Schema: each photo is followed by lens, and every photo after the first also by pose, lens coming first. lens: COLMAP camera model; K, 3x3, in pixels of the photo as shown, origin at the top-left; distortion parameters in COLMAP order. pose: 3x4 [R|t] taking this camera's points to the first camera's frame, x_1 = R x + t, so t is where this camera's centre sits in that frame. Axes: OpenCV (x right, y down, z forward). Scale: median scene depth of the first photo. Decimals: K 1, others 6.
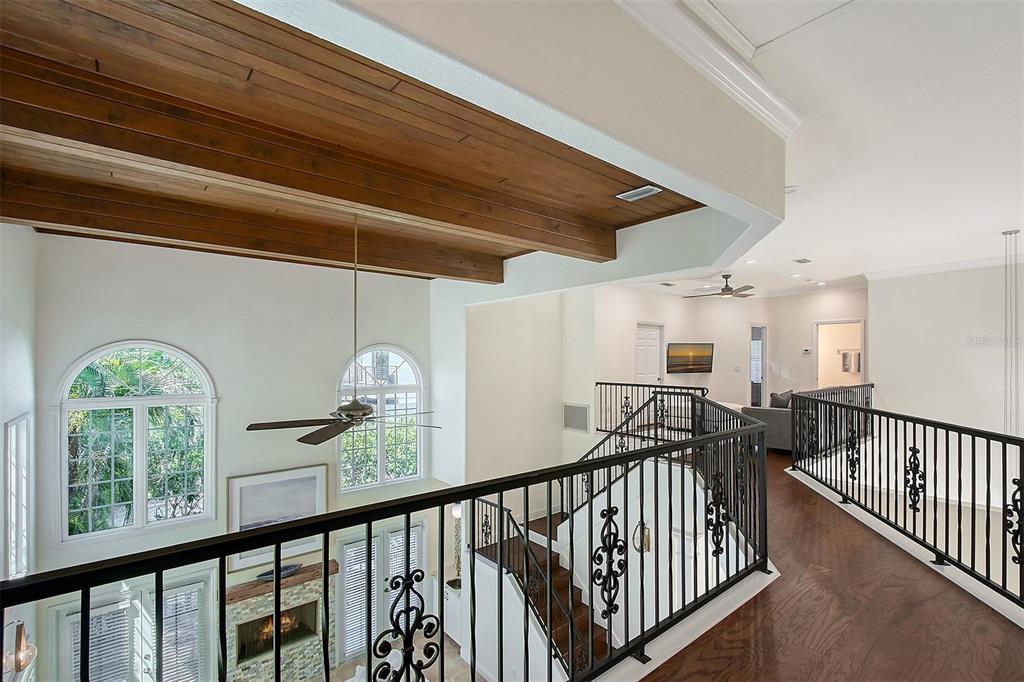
lens RADIAL K [[445.5, 0, 513.2], [0, 445.5, 359.5], [0, 0, 1]] dist [-0.002328, -0.000380]
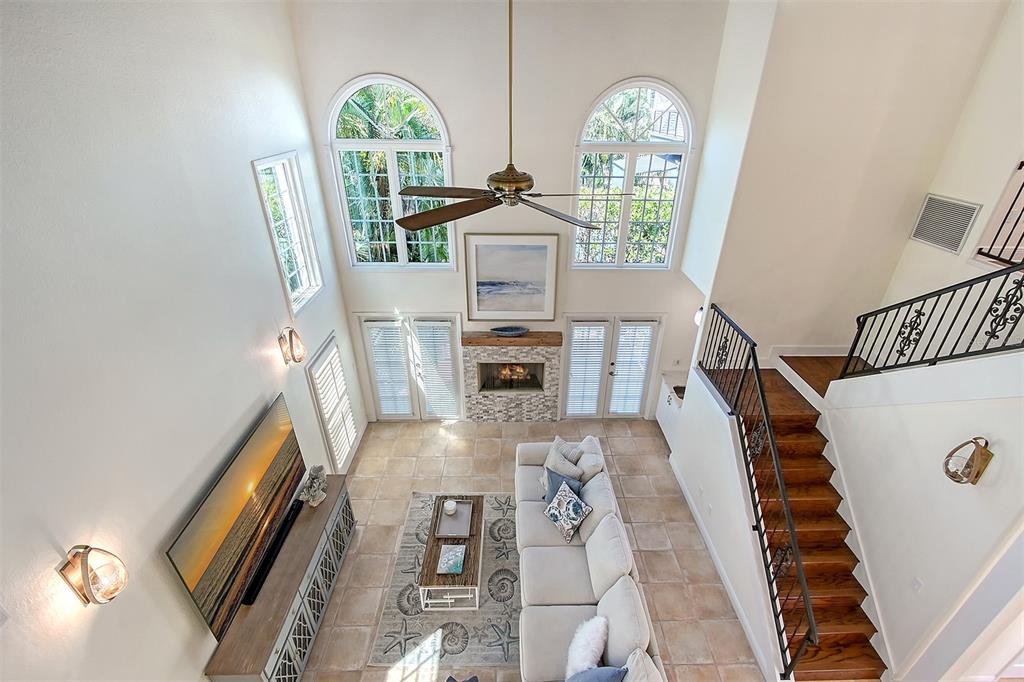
lens RADIAL K [[456.3, 0, 526.4], [0, 456.3, 348.1], [0, 0, 1]] dist [-0.000965, 0.000090]
pose [[0.804784, 0.296472, -0.514225, 0.068046], [-0.018568, 0.878478, 0.477421, -0.000552], [0.593278, -0.374673, 0.712490, 0.229386]]
